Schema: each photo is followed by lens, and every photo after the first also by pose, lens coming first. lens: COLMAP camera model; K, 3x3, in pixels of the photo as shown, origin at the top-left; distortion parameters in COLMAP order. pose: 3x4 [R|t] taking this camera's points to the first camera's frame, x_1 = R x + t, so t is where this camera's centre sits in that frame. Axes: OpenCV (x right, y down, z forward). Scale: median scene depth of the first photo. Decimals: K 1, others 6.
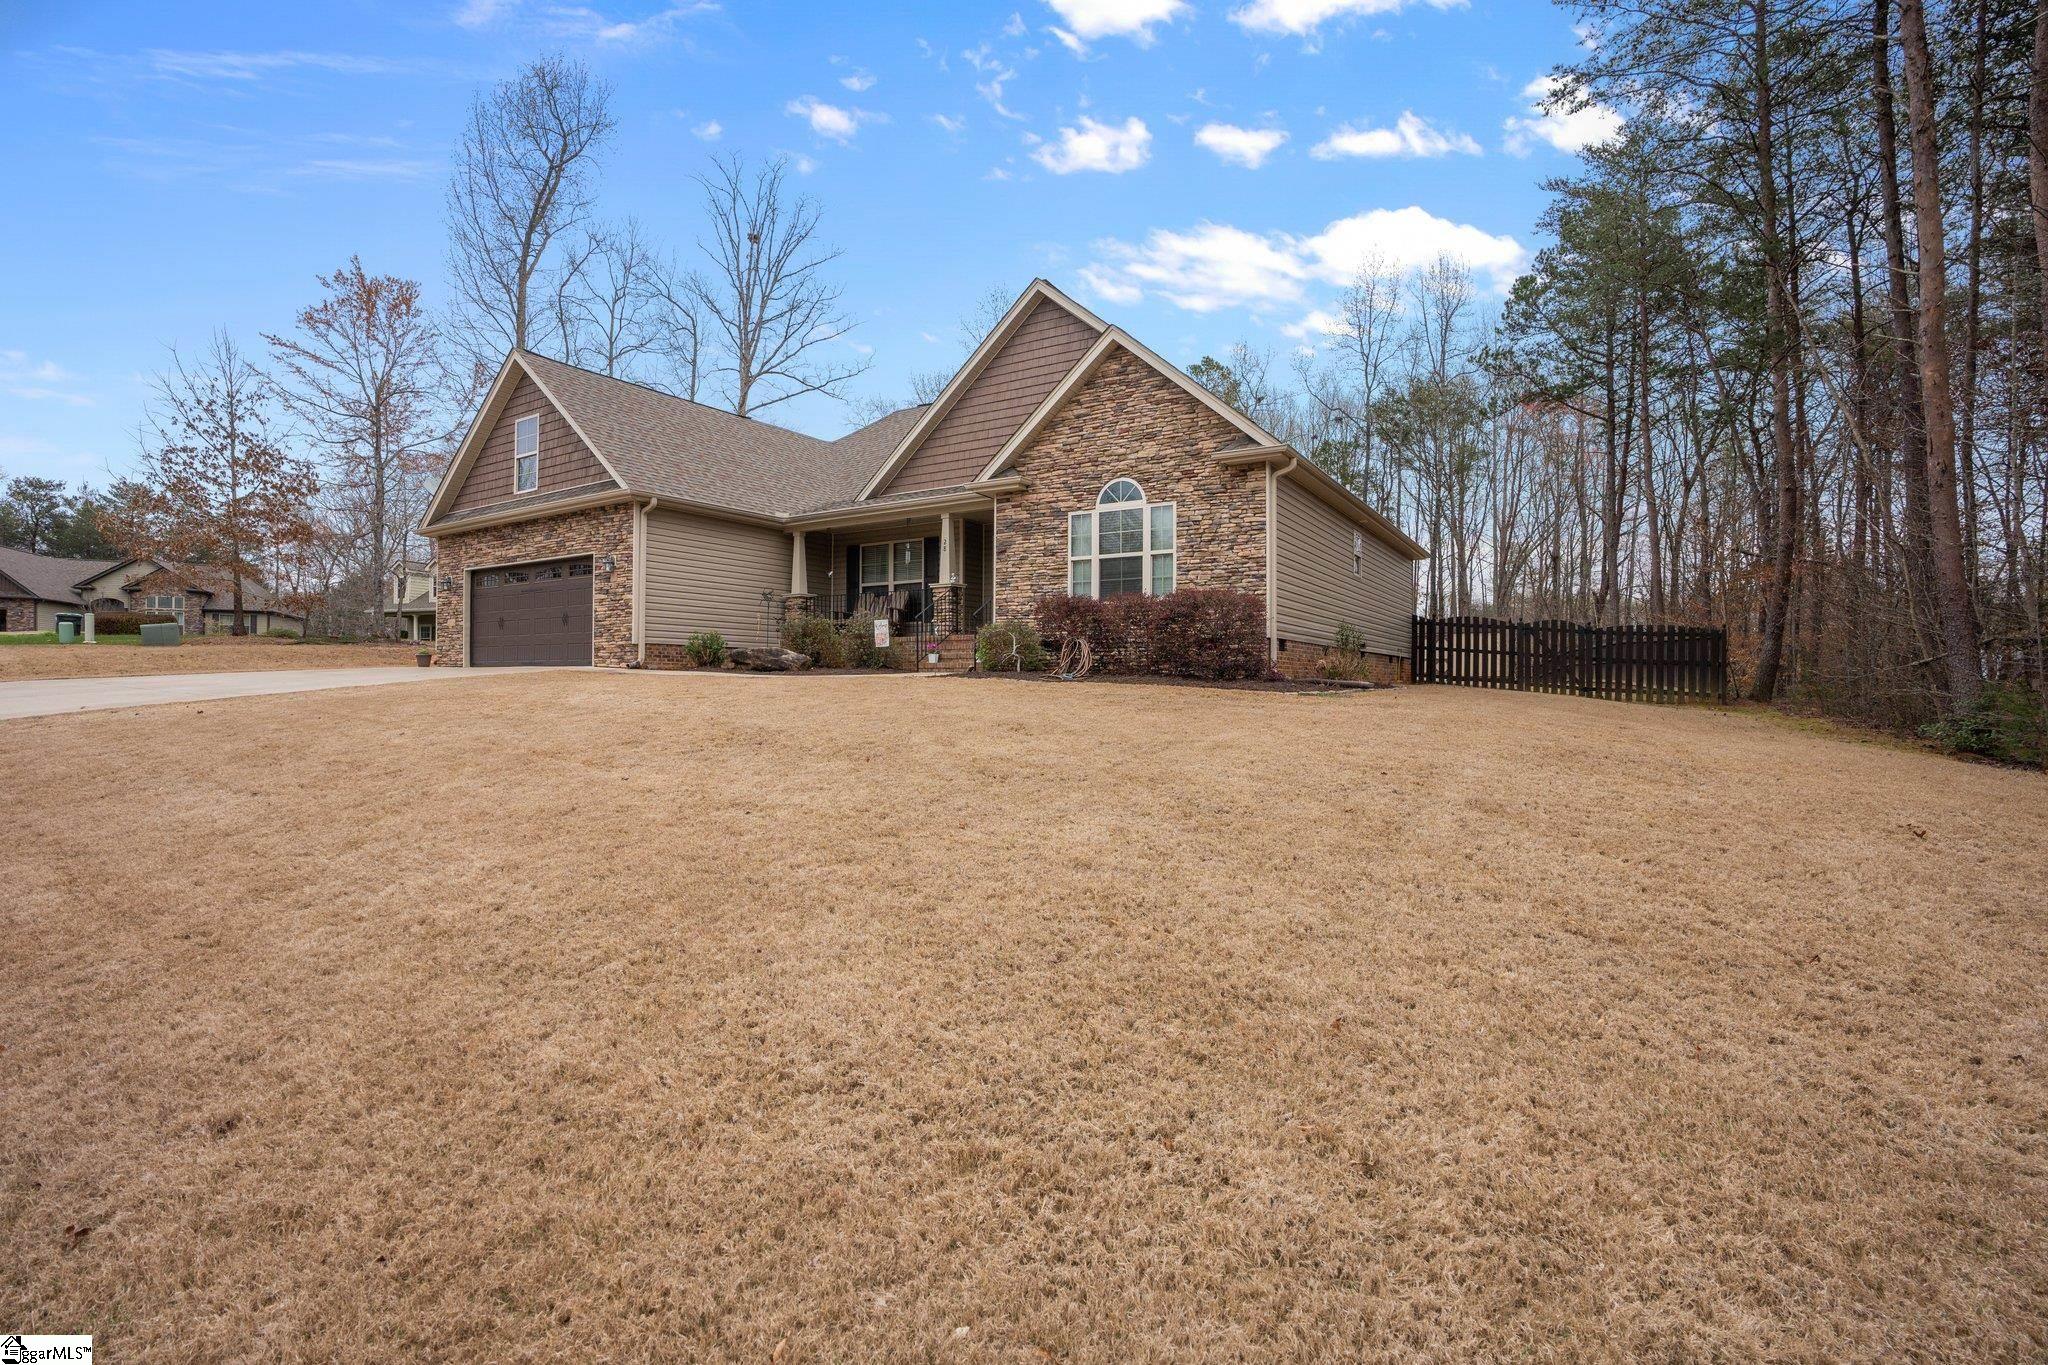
lens RADIAL K [[930.1, 0, 1015.3], [0, 930.1, 691.1], [0, 0, 1]] dist [-0.035859, 0.002849]
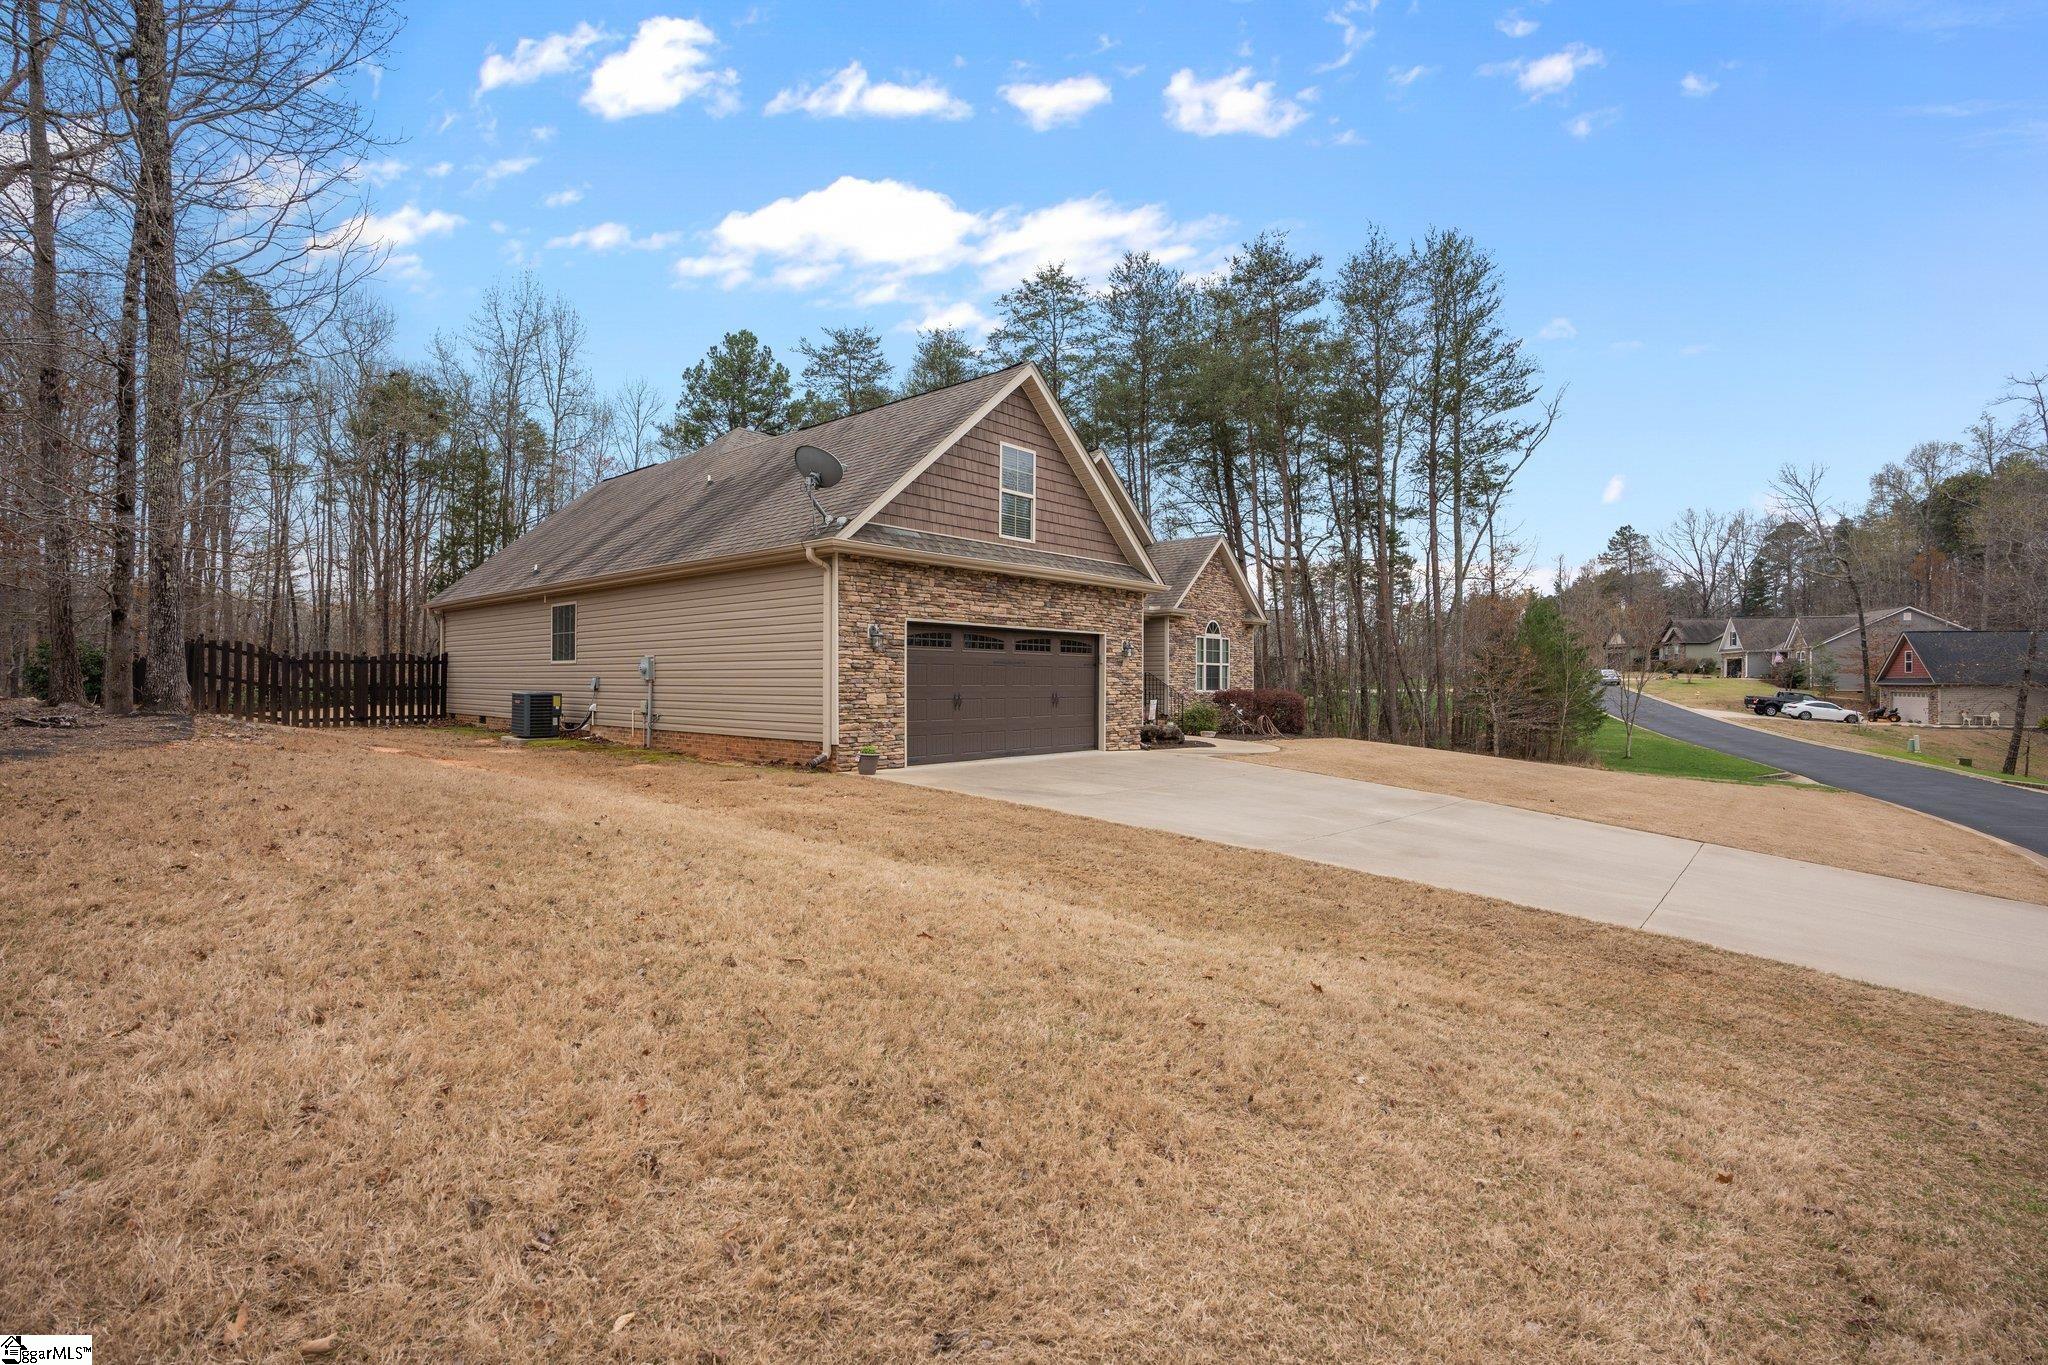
lens RADIAL K [[930.1, 0, 1028.7], [0, 930.1, 684.3], [0, 0, 1]] dist [-0.035859, 0.002849]
pose [[0.134601, -0.007221, 0.990874, -1.550547], [0.002858, 0.999972, 0.006899, -0.111784], [-0.990896, 0.001904, 0.134618, 1.022011]]
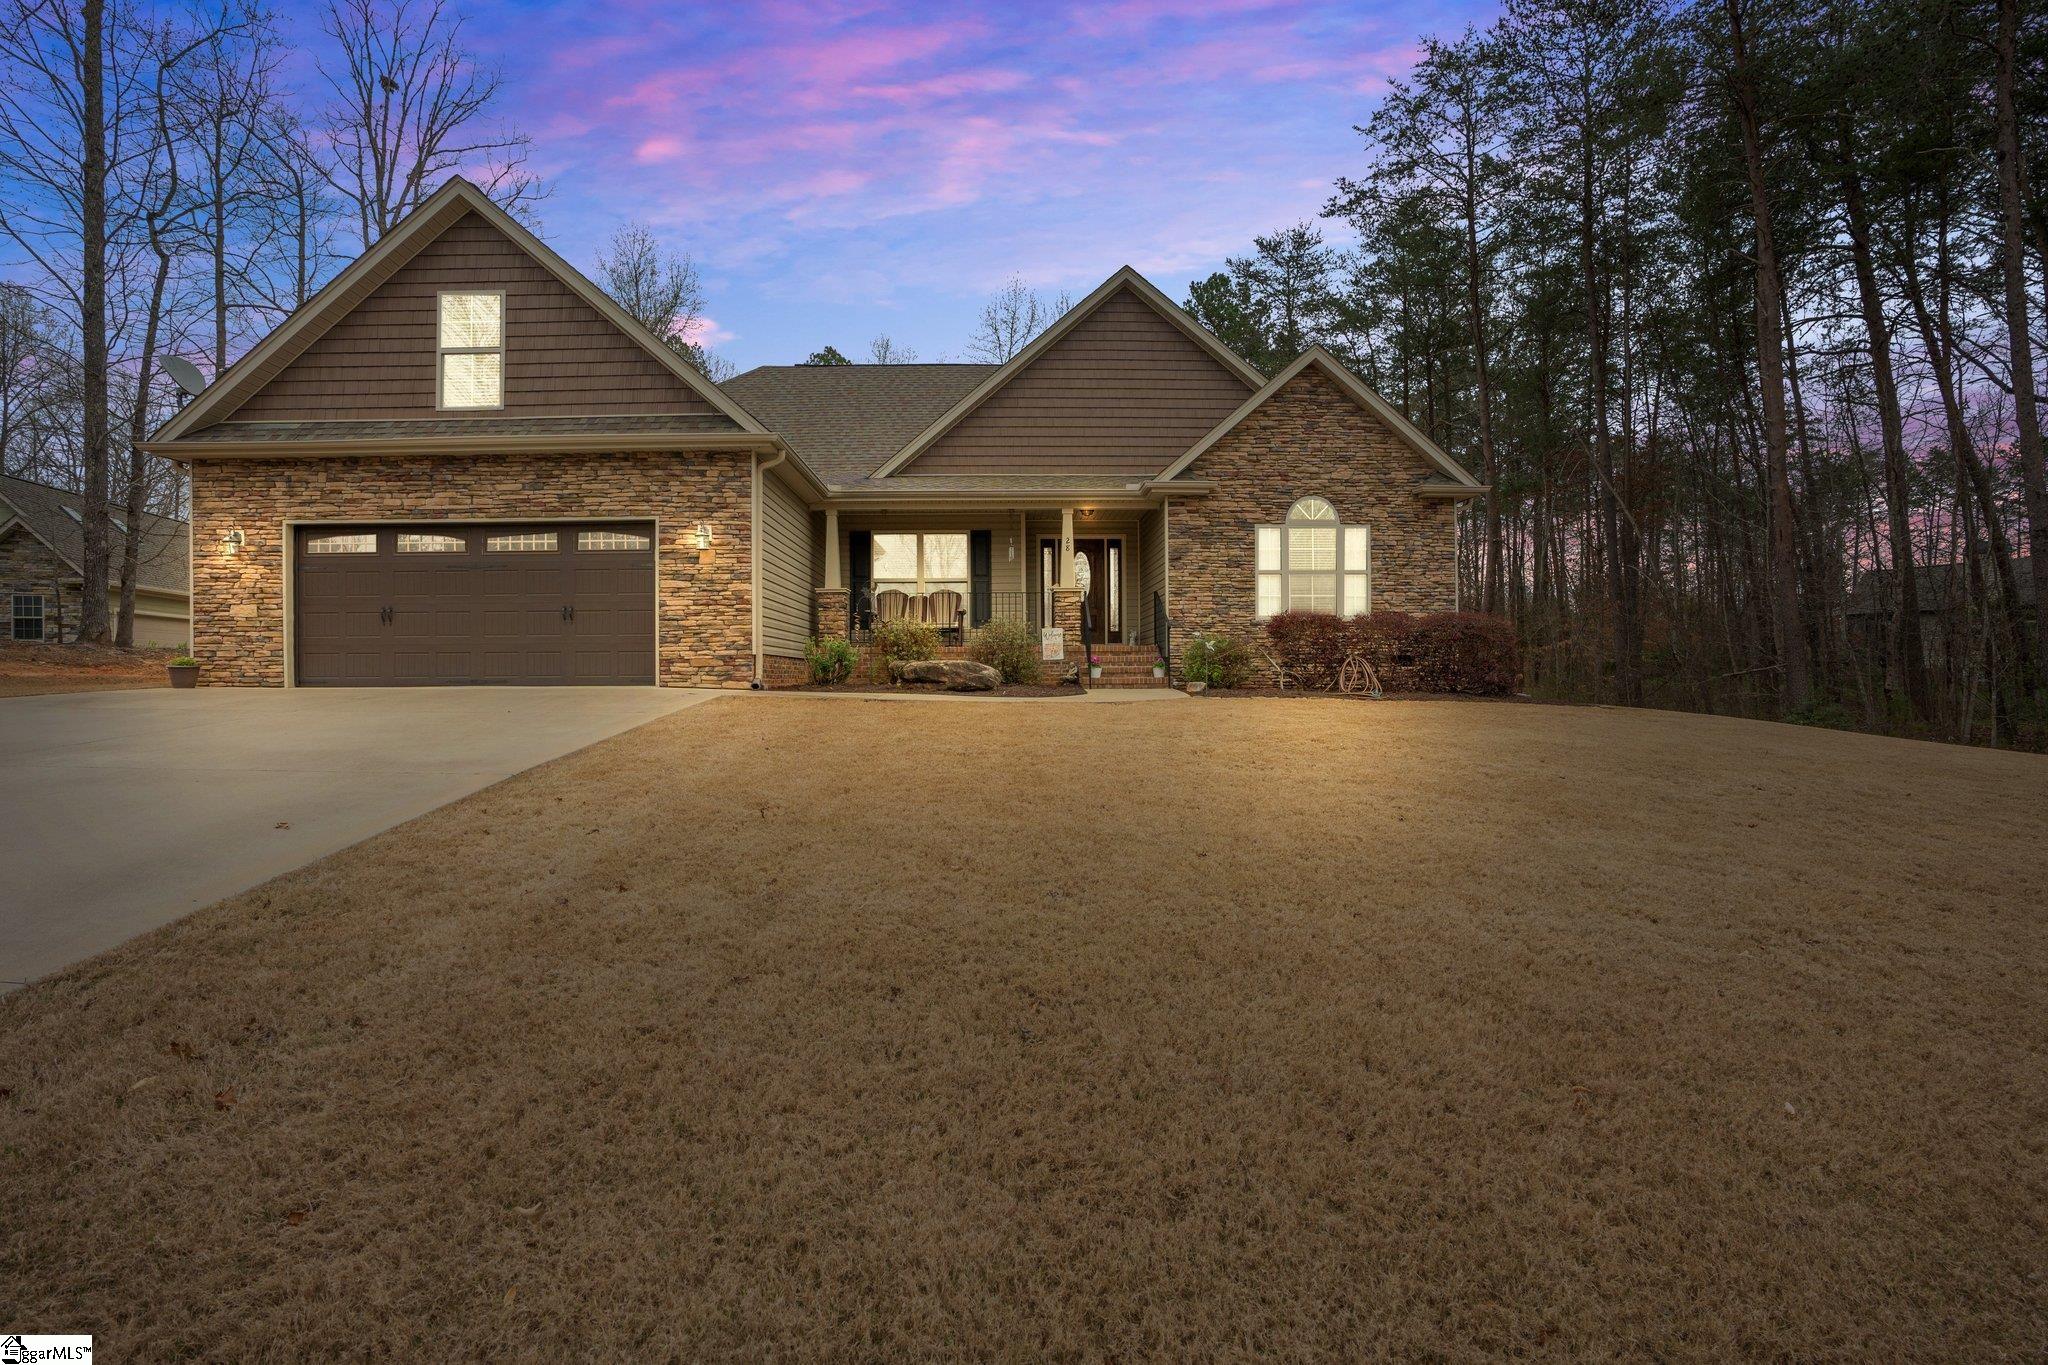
lens RADIAL K [[930.1, 0, 1021.8], [0, 930.1, 686.6], [0, 0, 1]] dist [-0.035859, 0.002849]
pose [[0.830391, -0.015821, 0.556957, -0.662045], [0.013143, 0.999875, 0.008808, -0.031418], [-0.557026, 0.000006, 0.830495, 0.309862]]
